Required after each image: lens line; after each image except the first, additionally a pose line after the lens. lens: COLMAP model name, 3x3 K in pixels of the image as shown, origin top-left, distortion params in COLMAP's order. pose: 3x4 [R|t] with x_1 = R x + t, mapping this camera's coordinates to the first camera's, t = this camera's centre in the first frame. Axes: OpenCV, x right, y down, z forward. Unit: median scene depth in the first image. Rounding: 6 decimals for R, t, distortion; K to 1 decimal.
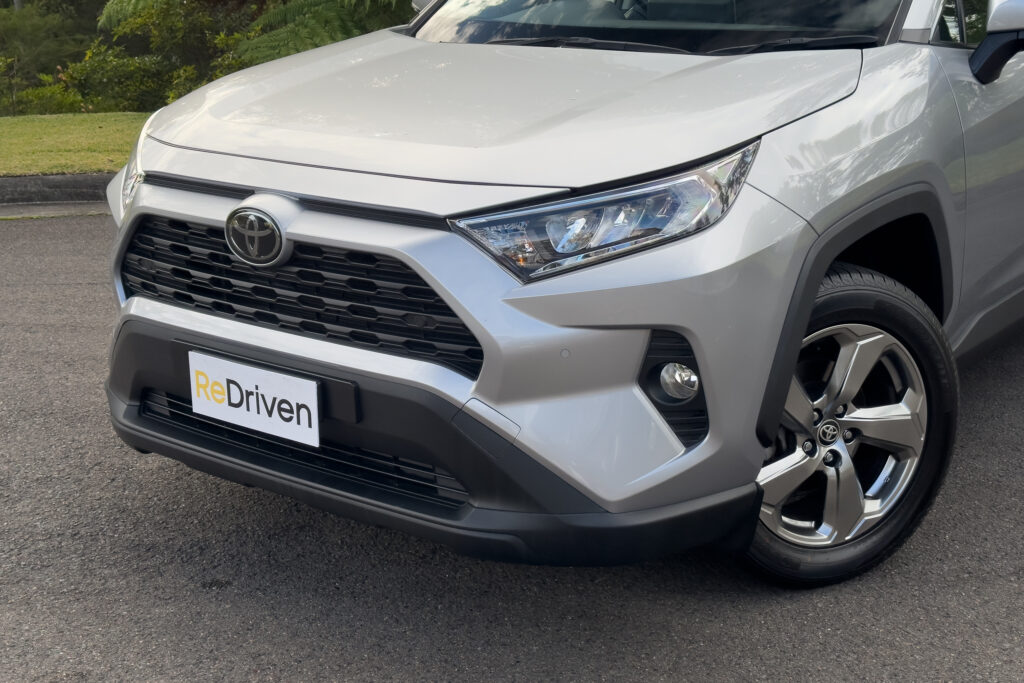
lens RADIAL K [[1424.7, 0, 558.4], [0, 1424.7, 341.3], [0, 0, 1]] dist [0.000305, 0.036374]
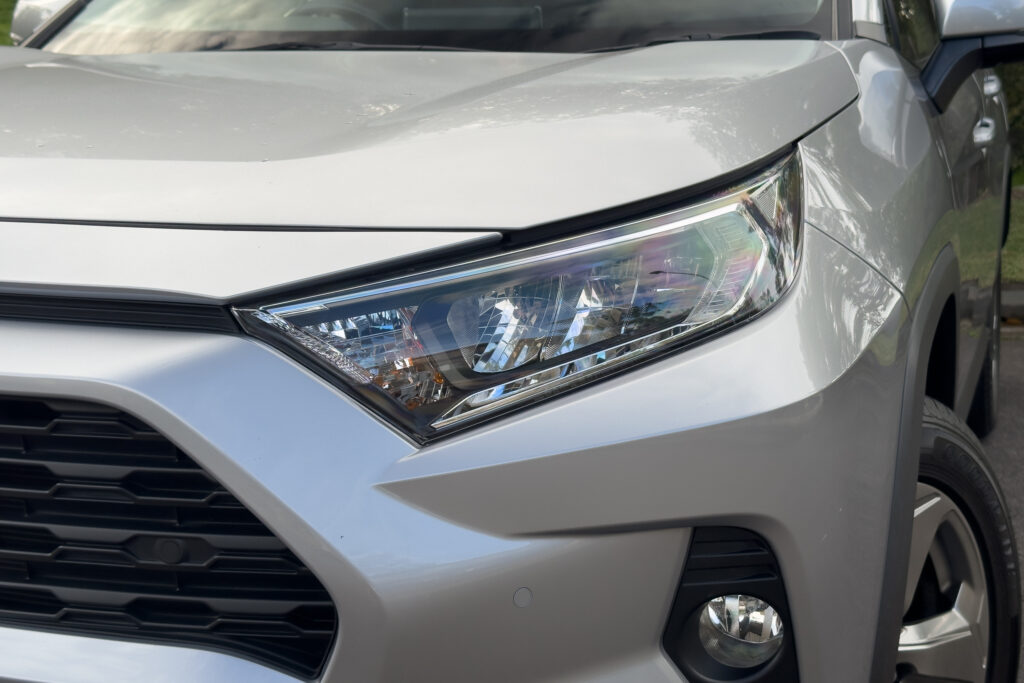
lens RADIAL K [[1424.7, 0, 558.4], [0, 1424.7, 341.3], [0, 0, 1]] dist [0.000305, 0.036374]
pose [[0.946025, -0.041641, 0.321407, -0.122658], [0.078600, 0.991583, -0.102881, -0.023563], [-0.314417, 0.122591, 0.941336, 0.562602]]
